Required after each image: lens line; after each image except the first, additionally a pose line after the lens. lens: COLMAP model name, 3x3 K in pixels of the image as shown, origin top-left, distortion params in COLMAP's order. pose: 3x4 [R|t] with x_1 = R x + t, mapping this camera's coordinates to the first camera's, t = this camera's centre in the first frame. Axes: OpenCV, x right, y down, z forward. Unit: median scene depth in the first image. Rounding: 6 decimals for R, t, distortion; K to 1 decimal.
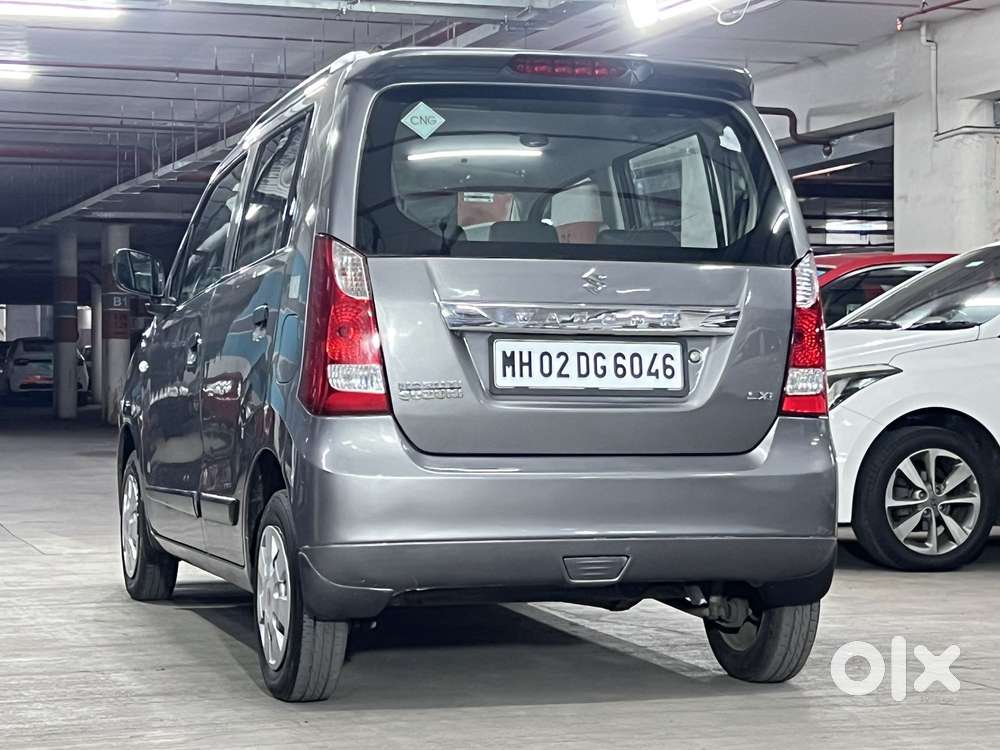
lens RADIAL K [[2287.2, 0, 504.2], [0, 2287.2, 380.5], [0, 0, 1]] dist [0.151009, 0.000000]
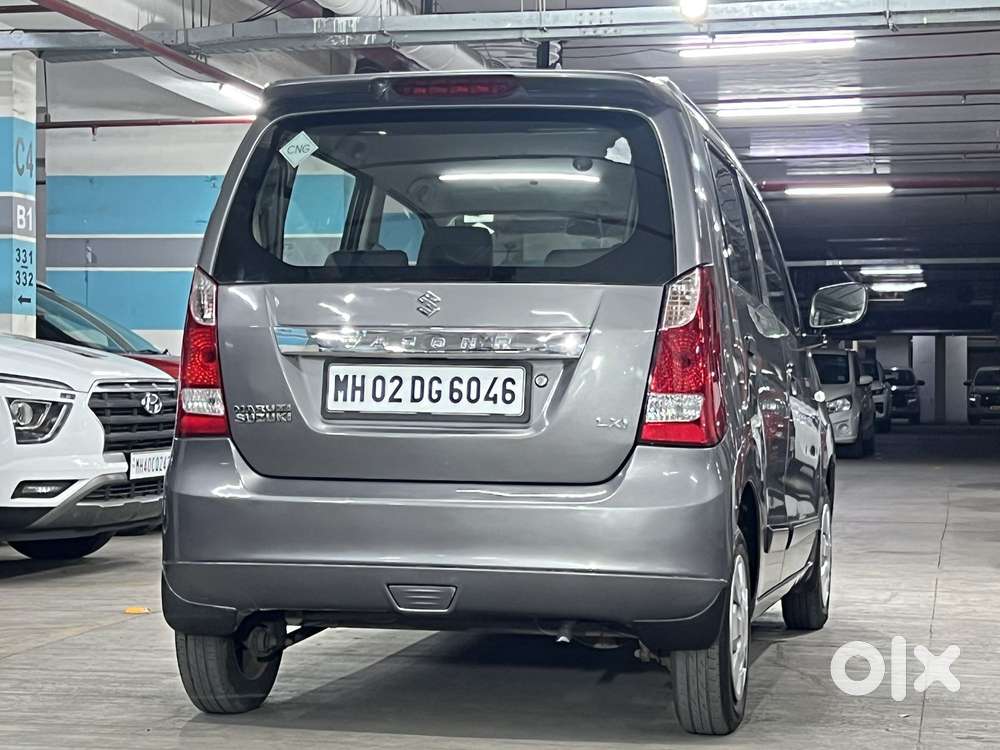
lens RADIAL K [[2287.2, 0, 498.4], [0, 2287.2, 372.8], [0, 0, 1]] dist [0.151009, 0.000000]
pose [[0.850079, -0.002438, -0.526650, 0.573134], [-0.006599, 0.999861, -0.015280, 0.000857], [0.526614, 0.016465, 0.849945, 0.180937]]
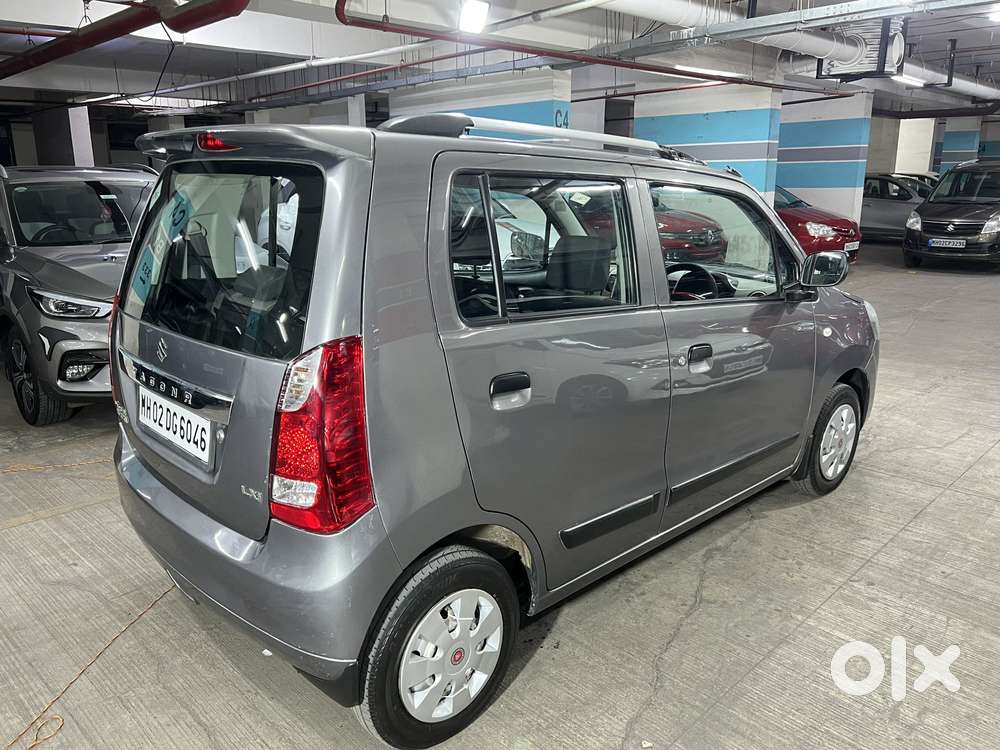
lens RADIAL K [[779.5, 0, 494.7], [0, 779.5, 373.9], [0, 0, 1]] dist [0.026688, -0.002133]
pose [[0.417488, 0.218121, -0.882115, 0.436905], [0.008653, 0.969765, 0.243889, -0.121455], [0.908641, -0.109454, 0.402977, 0.978895]]
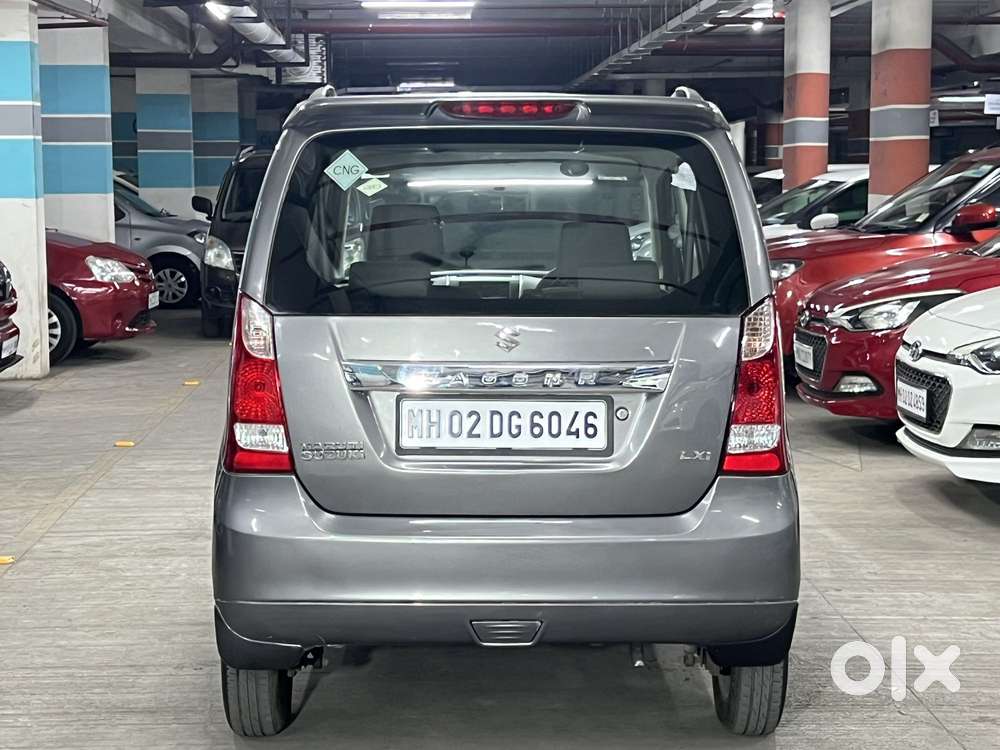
lens RADIAL K [[2057.8, 0, 493.6], [0, 2057.8, 379.1], [0, 0, 1]] dist [0.173446, 0.000000]
pose [[0.952165, 0.026569, -0.304426, 0.294881], [0.003770, 0.995116, 0.098640, -0.110599], [0.305560, -0.095069, 0.947415, 0.170991]]
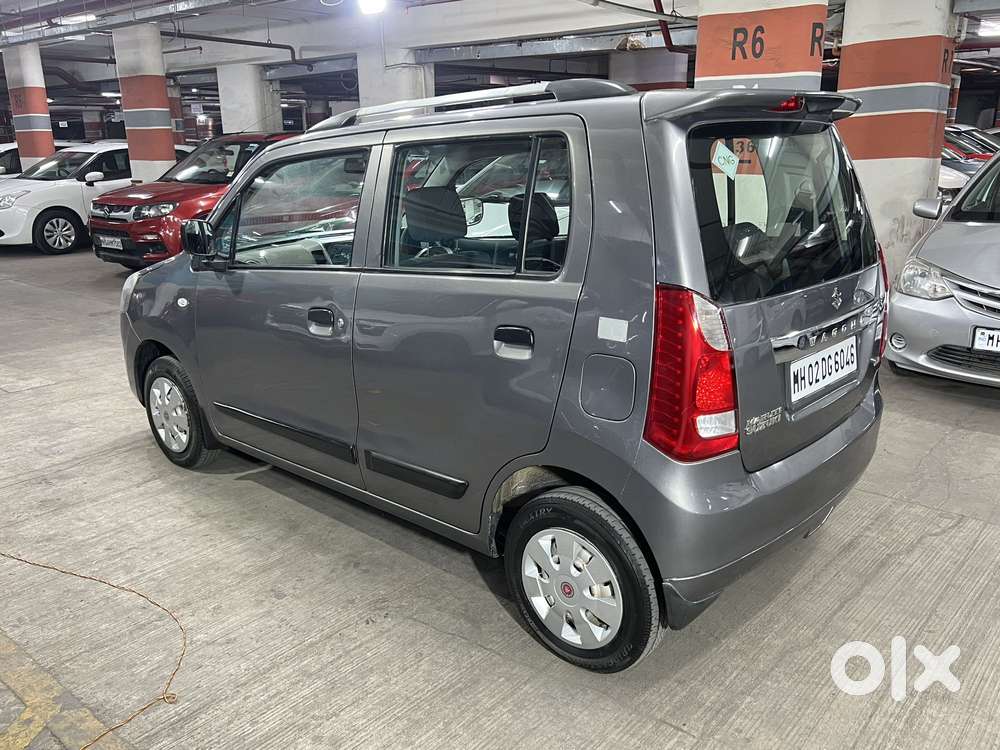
lens RADIAL K [[847.1, 0, 502.3], [0, 847.1, 378.7], [0, 0, 1]] dist [0.028498, -0.013204]
pose [[0.864030, -0.151001, 0.480261, -0.322932], [0.014790, 0.961160, 0.275594, -0.125557], [-0.503222, -0.231019, 0.832705, 0.701286]]
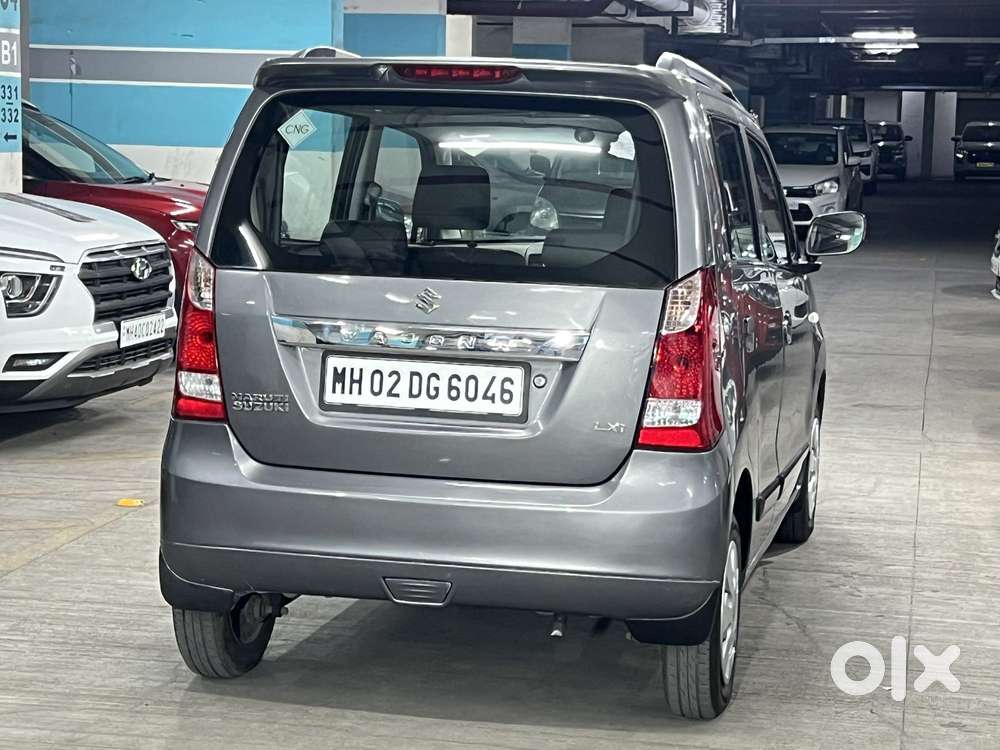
lens RADIAL K [[2287.2, 0, 491.3], [0, 2287.2, 378.9], [0, 0, 1]] dist [0.151009, 0.000000]
pose [[0.852237, 0.076753, -0.517495, 0.562130], [-0.022868, 0.993699, 0.109722, -0.116253], [0.522656, -0.081675, 0.848623, 0.181512]]
